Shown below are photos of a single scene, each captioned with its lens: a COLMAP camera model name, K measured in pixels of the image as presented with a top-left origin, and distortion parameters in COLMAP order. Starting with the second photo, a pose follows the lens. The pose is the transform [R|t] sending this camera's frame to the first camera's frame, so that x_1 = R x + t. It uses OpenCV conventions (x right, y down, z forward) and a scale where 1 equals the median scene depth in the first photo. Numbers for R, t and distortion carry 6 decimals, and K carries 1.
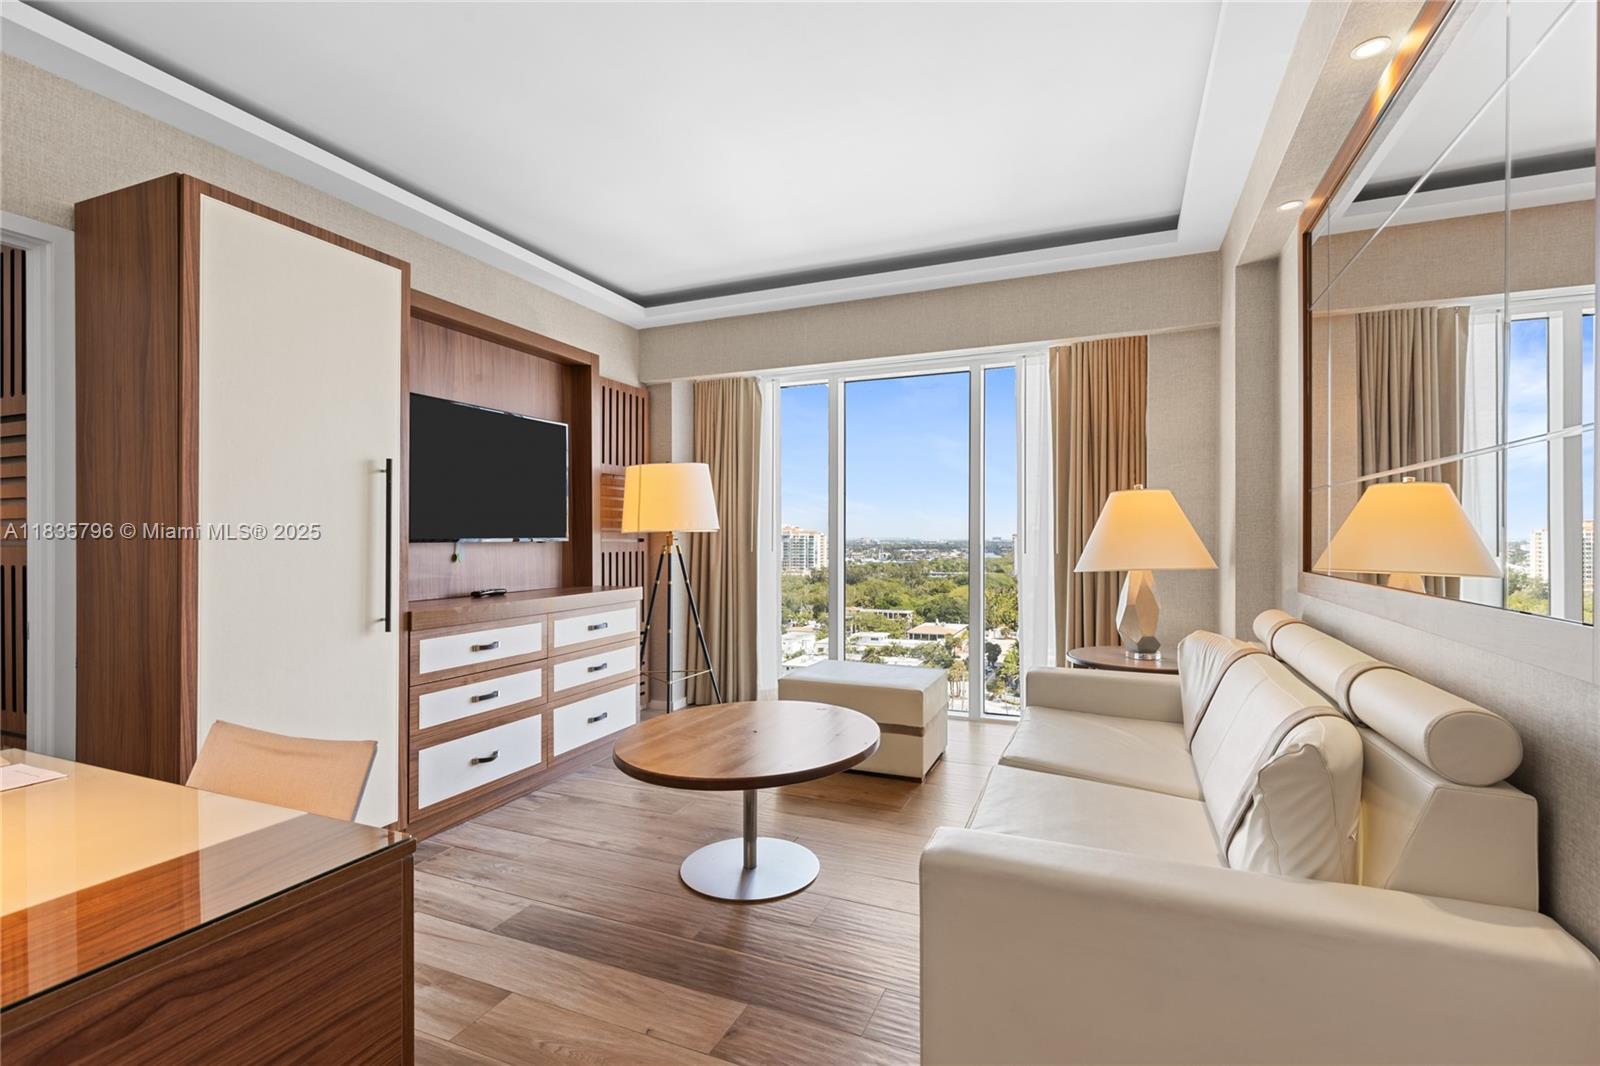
lens RADIAL K [[721.6, 0, 798.1], [0, 721.6, 537.1], [0, 0, 1]] dist [0.007379, -0.002322]
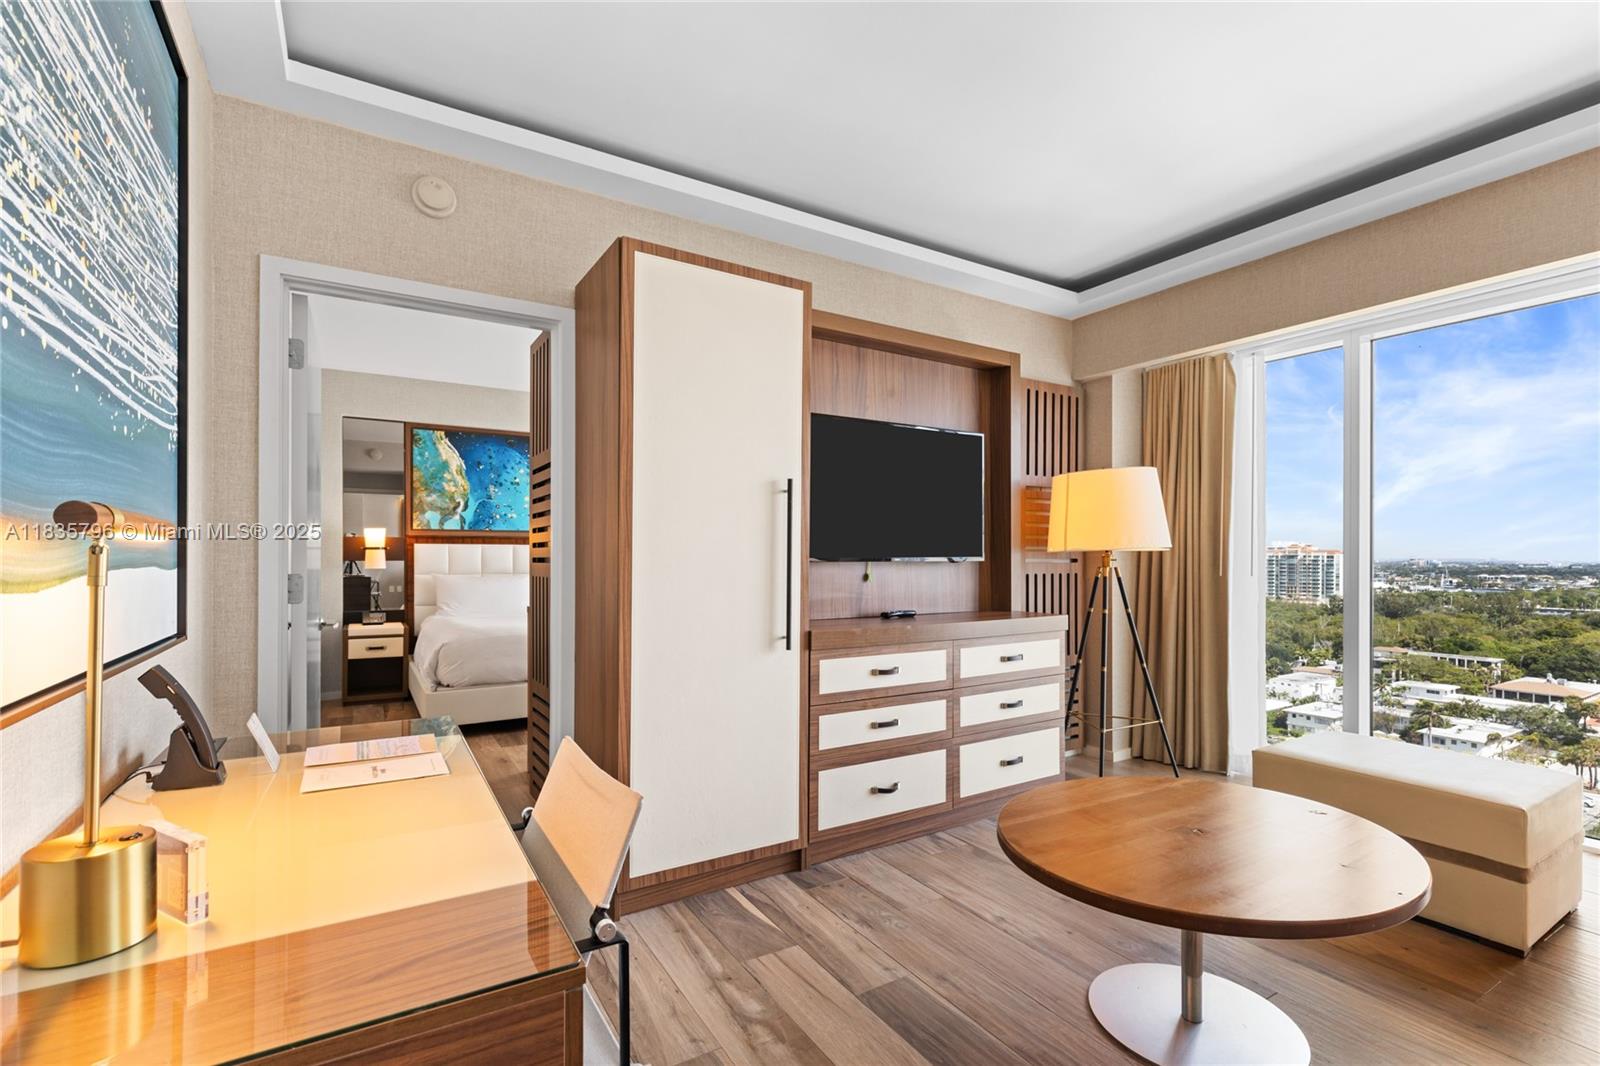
lens RADIAL K [[721.6, 0, 805.8], [0, 721.6, 553.5], [0, 0, 1]] dist [0.007379, -0.002322]
pose [[0.820916, 0.000471, -0.571048, 0.024760], [-0.002564, 0.999993, -0.002861, -0.001197], [0.571043, 0.003813, 0.820911, 0.161833]]
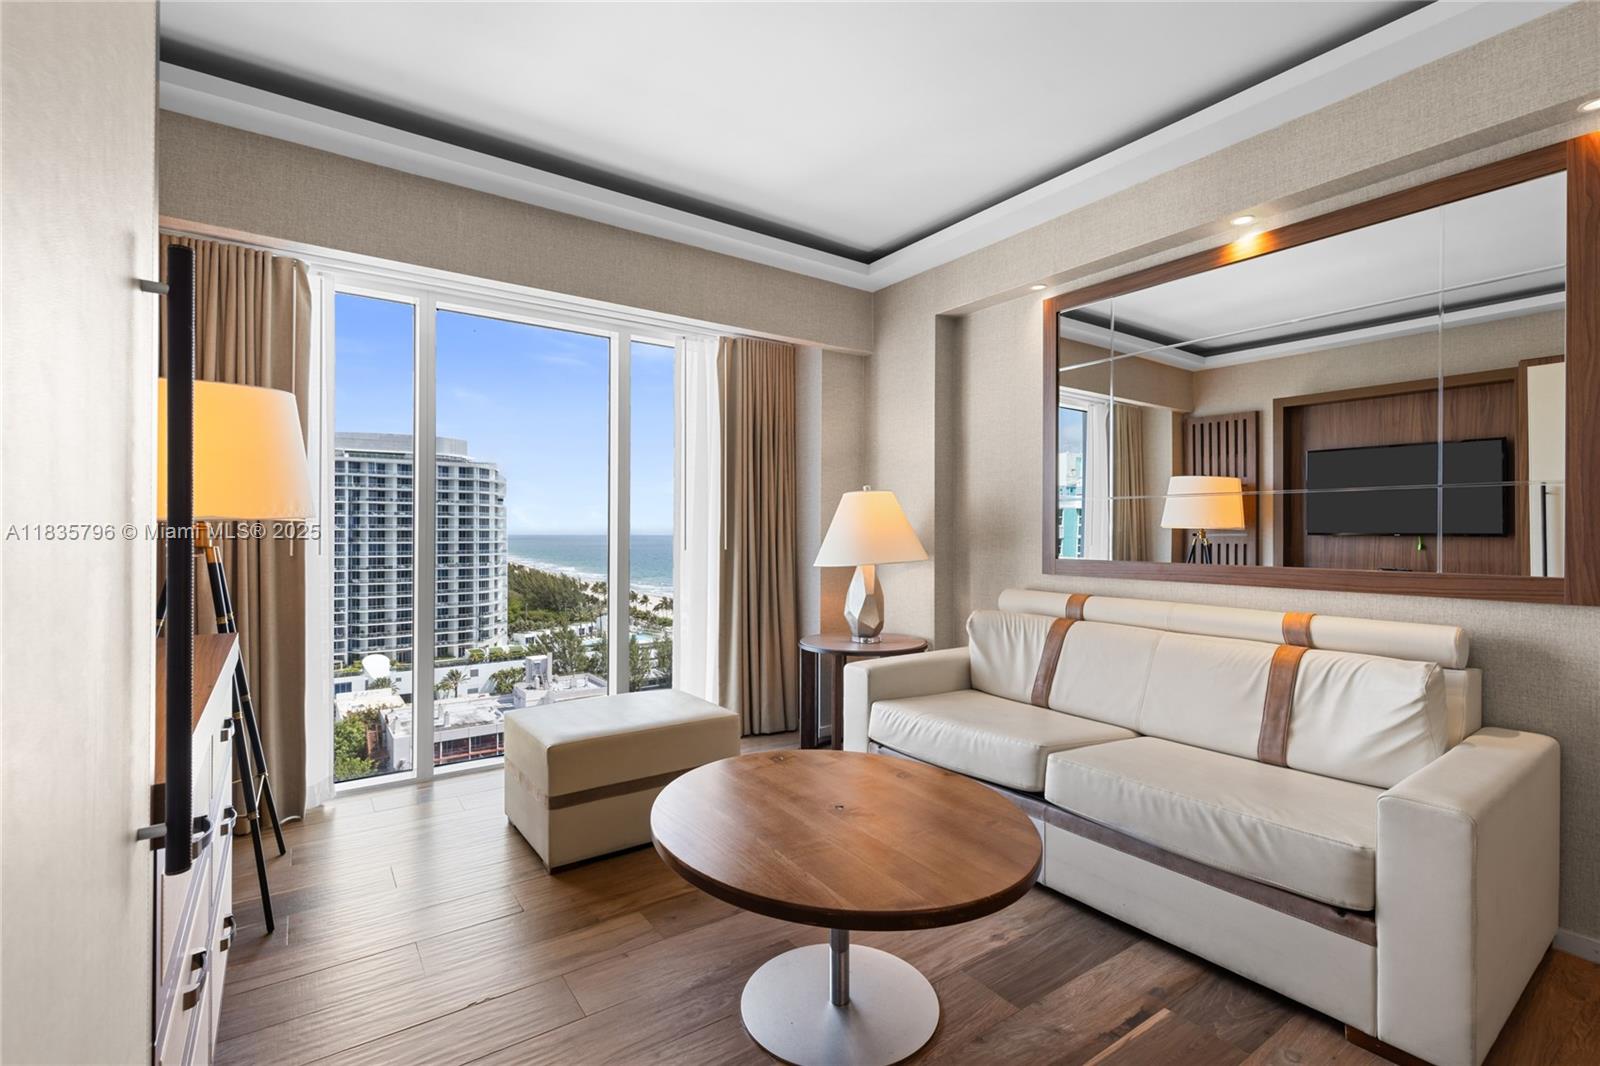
lens RADIAL K [[721.6, 0, 805.8], [0, 721.6, 534.0], [0, 0, 1]] dist [0.007379, -0.002322]
pose [[0.517938, 0.000724, 0.855418, -0.585624], [-0.002877, 0.999995, 0.000895, -0.000181], [-0.855413, -0.002924, 0.517938, 0.568976]]
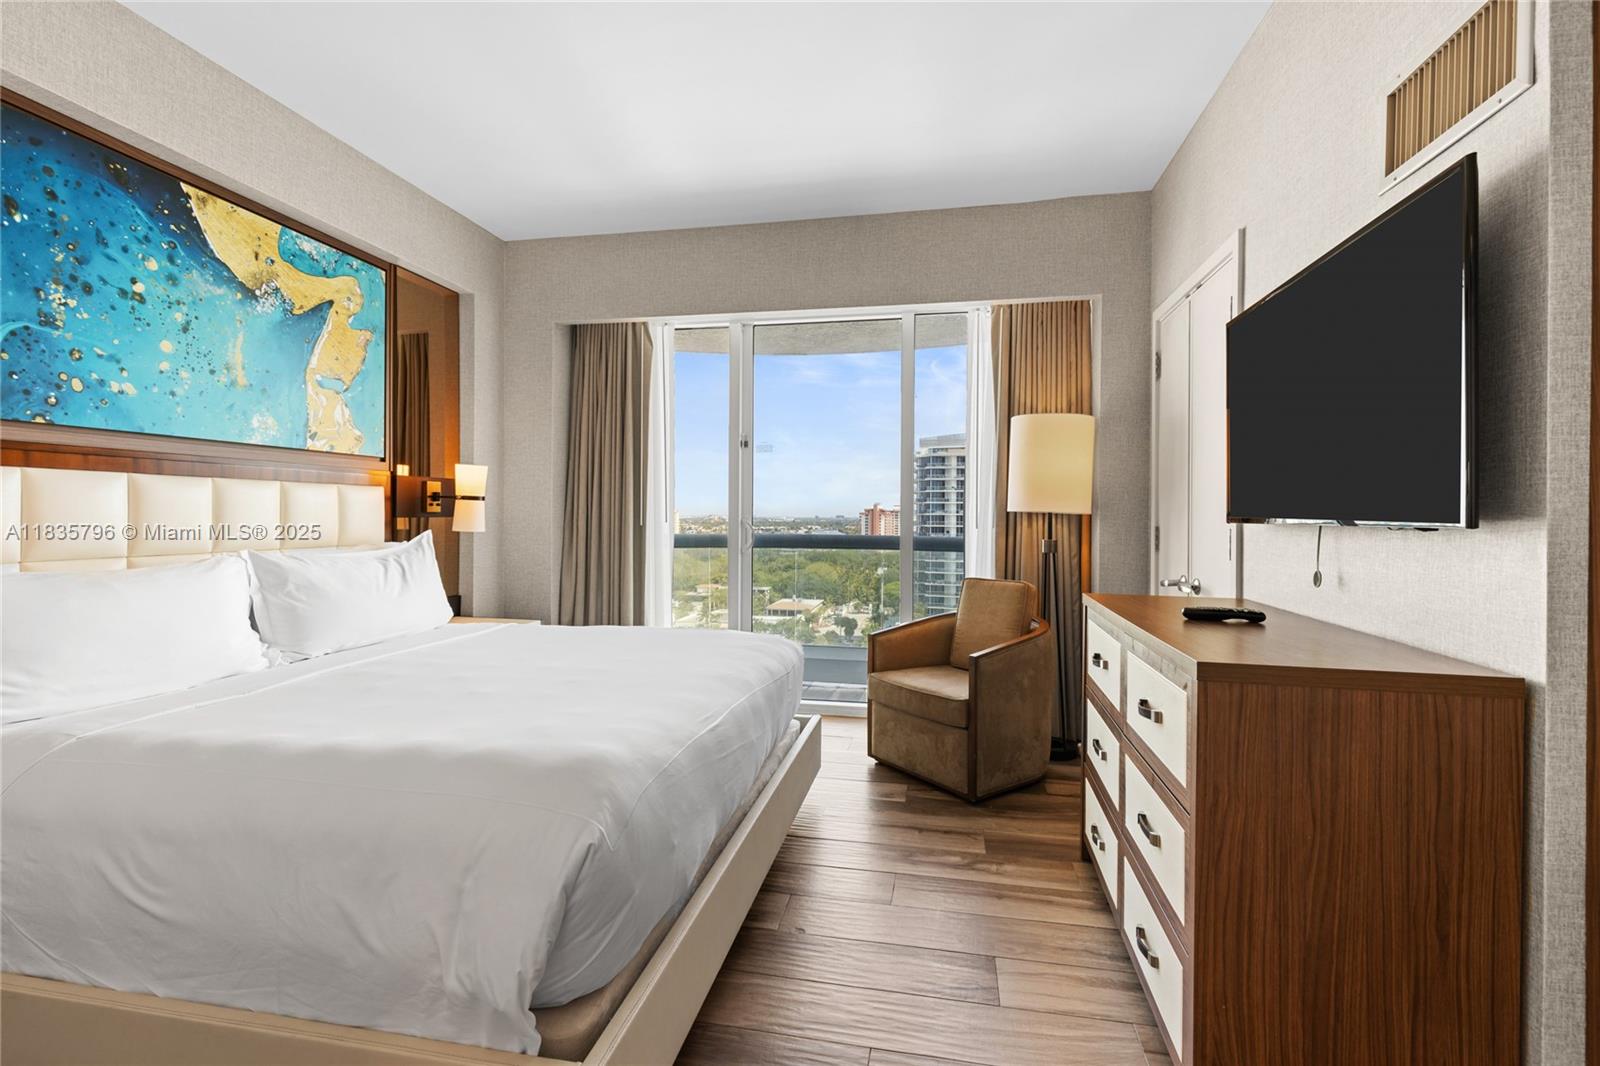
lens RADIAL K [[721.6, 0, 814.0], [0, 721.6, 514.7], [0, 0, 1]] dist [0.007379, -0.002322]
pose [[0.975028, 0.010156, 0.221852, -1.509048], [-0.010411, 0.999946, -0.000021, 0.004757], [-0.221840, -0.002289, 0.975080, 0.581012]]
